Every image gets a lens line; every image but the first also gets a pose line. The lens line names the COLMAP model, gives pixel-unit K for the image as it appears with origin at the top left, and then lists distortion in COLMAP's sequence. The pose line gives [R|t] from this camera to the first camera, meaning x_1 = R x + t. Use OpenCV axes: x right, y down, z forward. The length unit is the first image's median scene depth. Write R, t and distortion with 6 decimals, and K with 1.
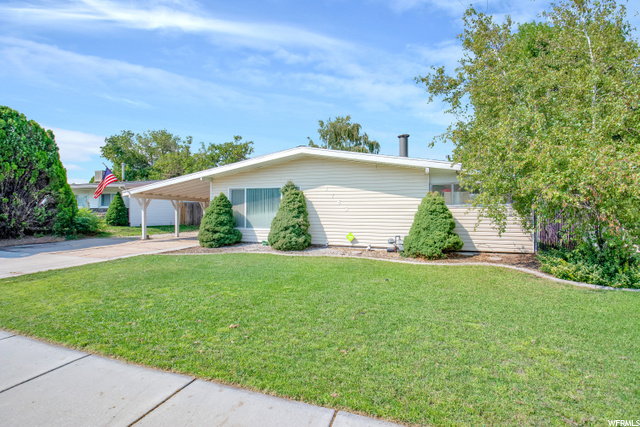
lens RADIAL K [[202.1, 0, 320.0], [0, 202.1, 213.5], [0, 0, 1]] dist [0.000172, 0.000001]
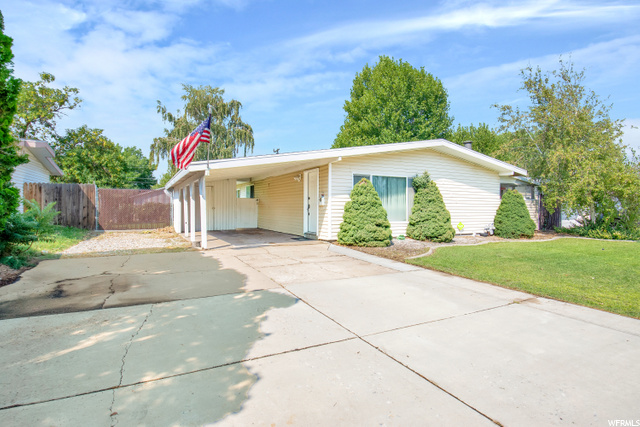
lens RADIAL K [[223.9, 0, 320.0], [0, 223.9, 213.5], [0, 0, 1]] dist [0.000009, -0.000006]
pose [[0.843839, -0.021044, 0.536183, -1.123654], [0.004906, 0.999491, 0.031508, 0.004782], [-0.536574, -0.023957, 0.843513, 0.350597]]
